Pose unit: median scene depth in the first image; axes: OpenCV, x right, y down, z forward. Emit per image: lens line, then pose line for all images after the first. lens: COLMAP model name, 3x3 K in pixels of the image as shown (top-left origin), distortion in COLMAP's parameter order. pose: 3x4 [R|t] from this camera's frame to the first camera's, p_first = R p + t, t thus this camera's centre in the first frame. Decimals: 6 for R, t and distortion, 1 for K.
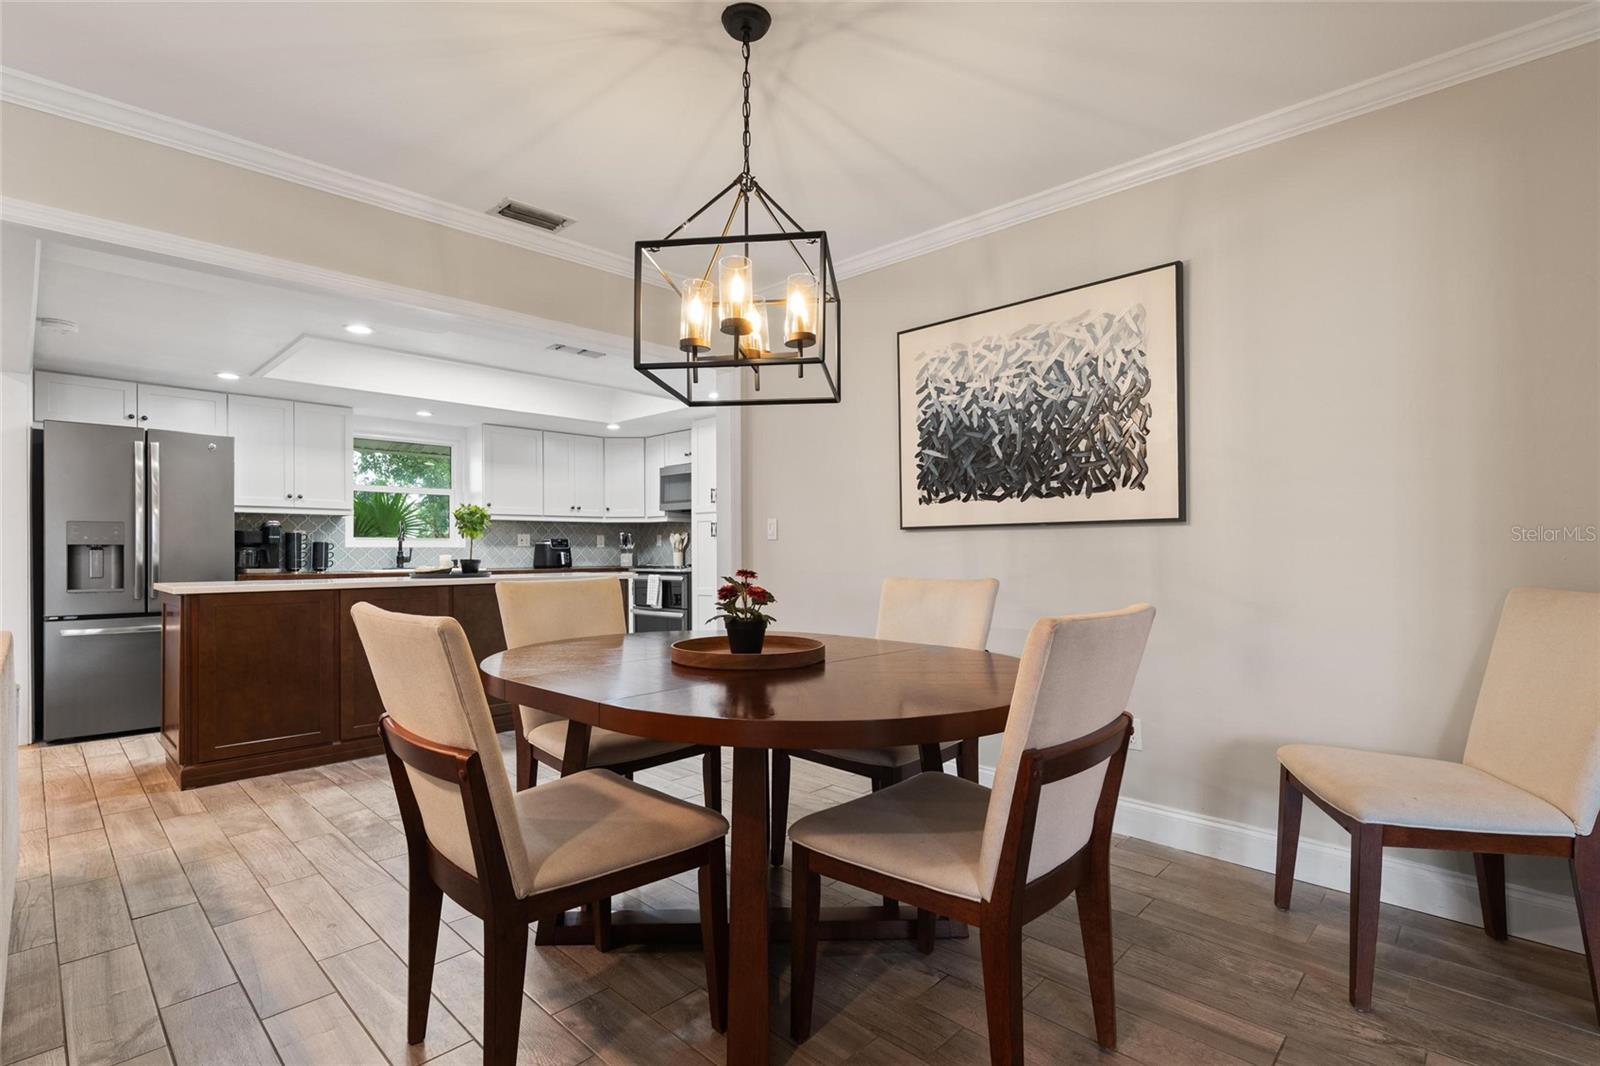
lens RADIAL K [[757.6, 0, 800.6], [0, 757.6, 547.0], [0, 0, 1]] dist [0.001018, 0.001853]
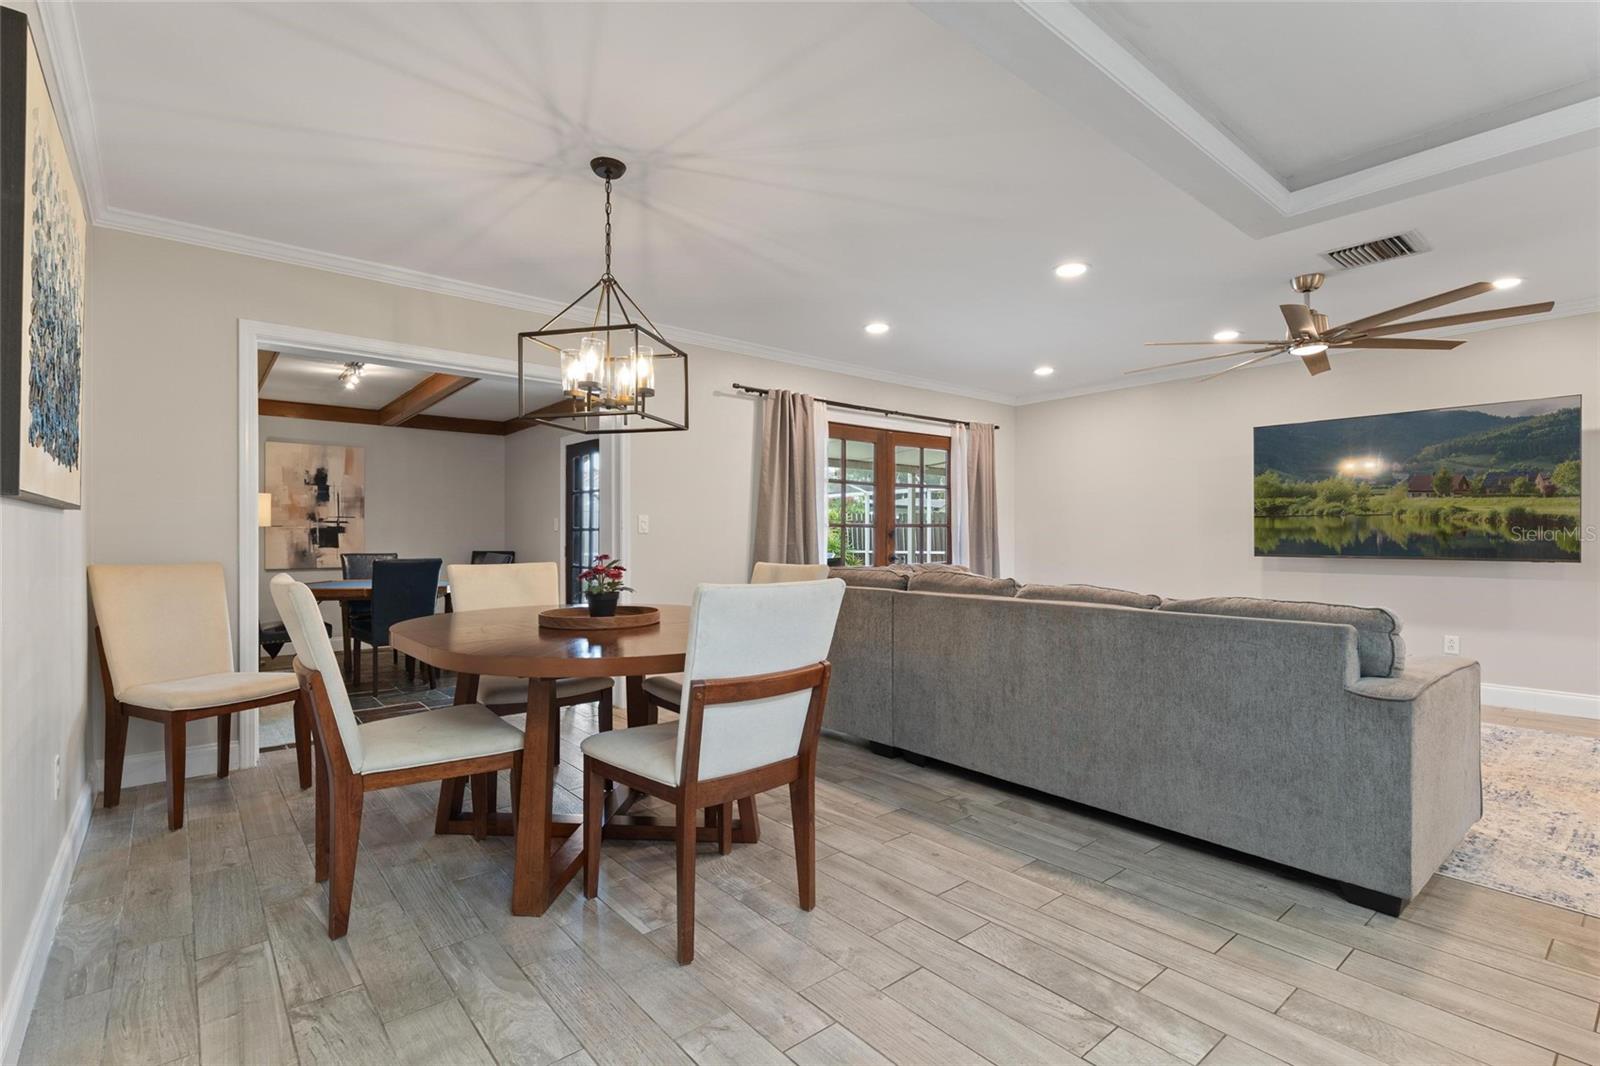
lens RADIAL K [[757.6, 0, 788.5], [0, 757.6, 534.2], [0, 0, 1]] dist [0.001018, 0.001853]
pose [[-0.992957, 0.002743, 0.118441, -0.355092], [0.002318, 0.999990, -0.003726, -0.000035], [-0.118450, -0.003426, -0.992954, 1.481434]]
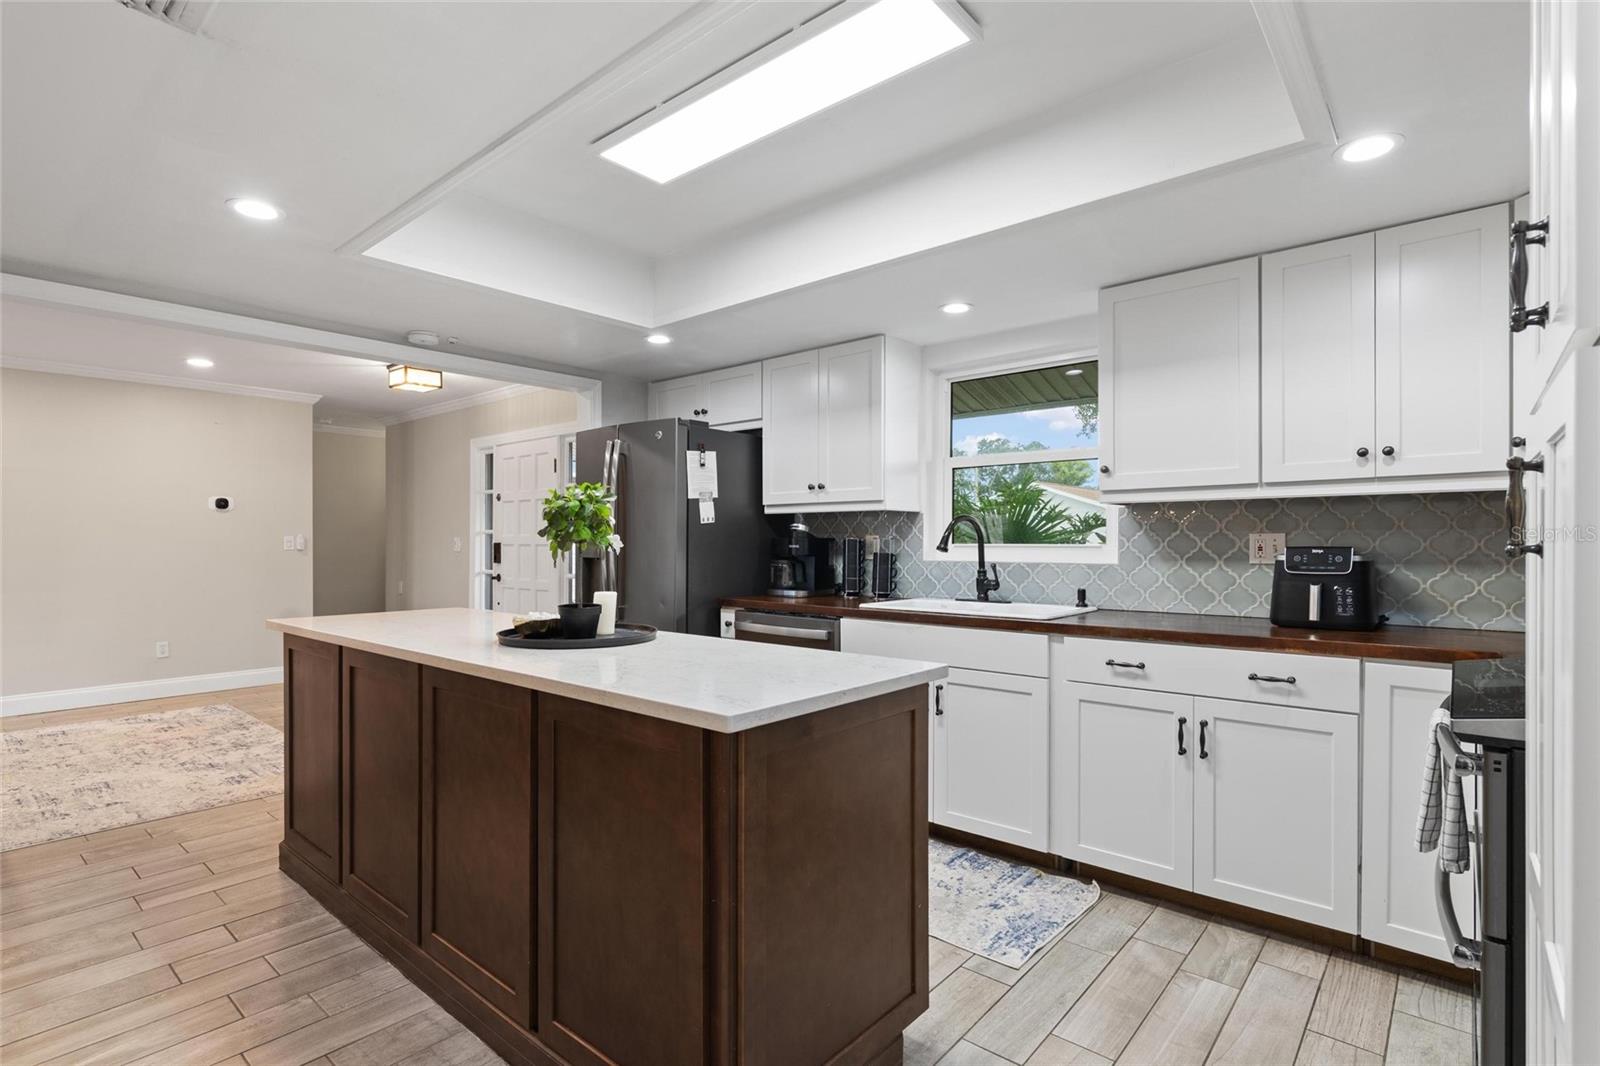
lens RADIAL K [[772.6, 0, 809.7], [0, 772.6, 549.8], [0, 0, 1]] dist [0.007455, -0.000566]
pose [[0.051994, 0.015815, -0.998522, 0.055789], [0.007640, 0.999839, 0.016234, -0.035571], [0.998618, -0.008473, 0.051865, 1.599849]]
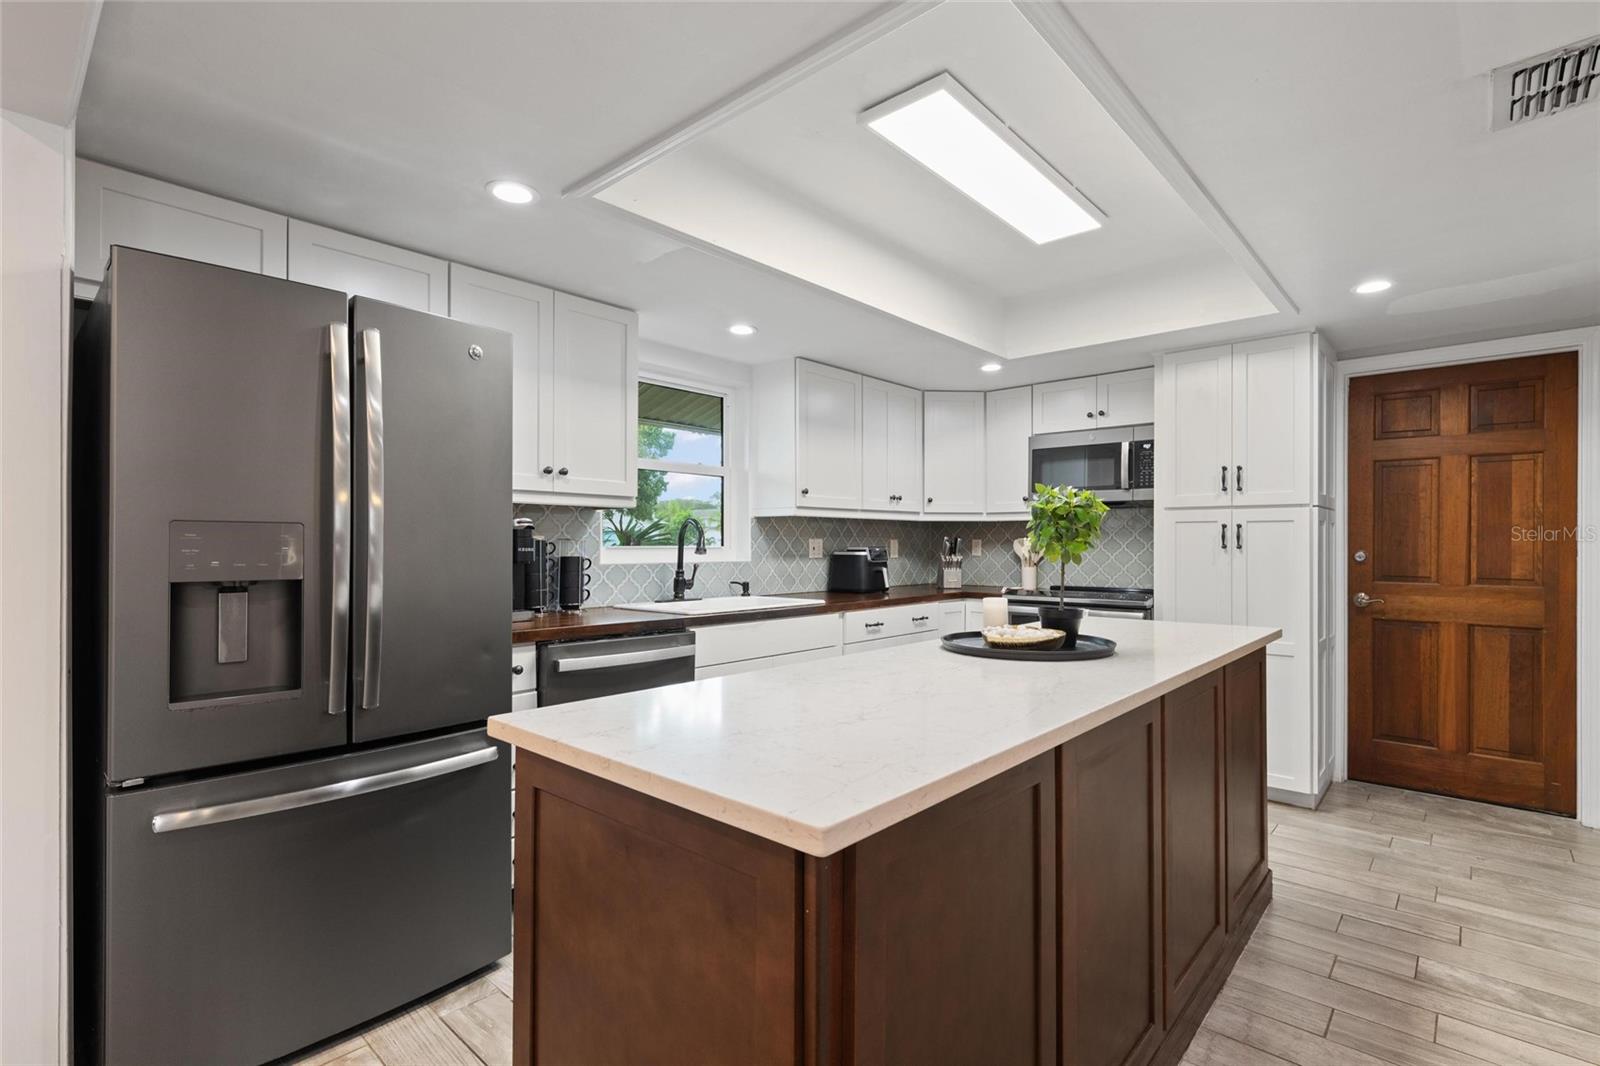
lens RADIAL K [[757.6, 0, 806.1], [0, 757.6, 536.5], [0, 0, 1]] dist [0.001018, 0.001853]
pose [[0.999406, 0.007198, 0.033696, -0.854697], [-0.007045, 0.999964, -0.004664, -0.034141], [-0.033728, 0.004424, 0.999421, 0.790476]]
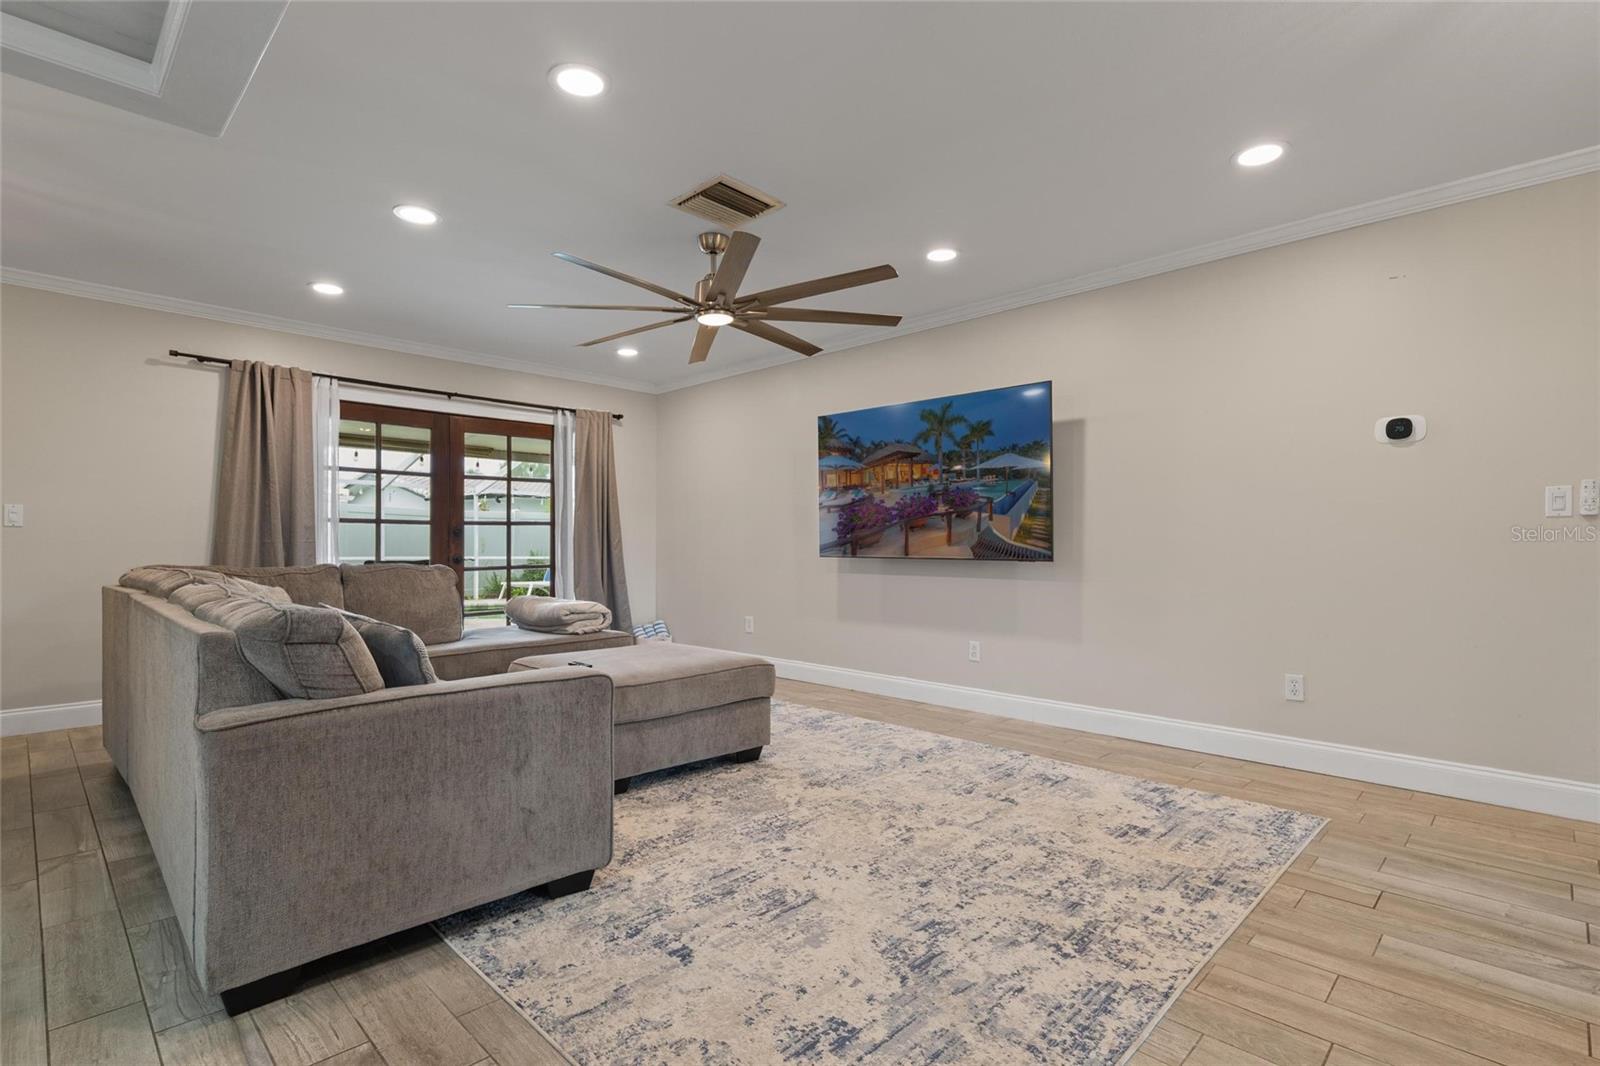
lens RADIAL K [[772.6, 0, 785.1], [0, 772.6, 548.5], [0, 0, 1]] dist [0.007455, -0.000566]
pose [[-0.999516, -0.001700, 0.031056, -1.192130], [-0.001428, 0.999961, 0.008769, 0.015357], [-0.031069, 0.008720, -0.999479, 1.261927]]
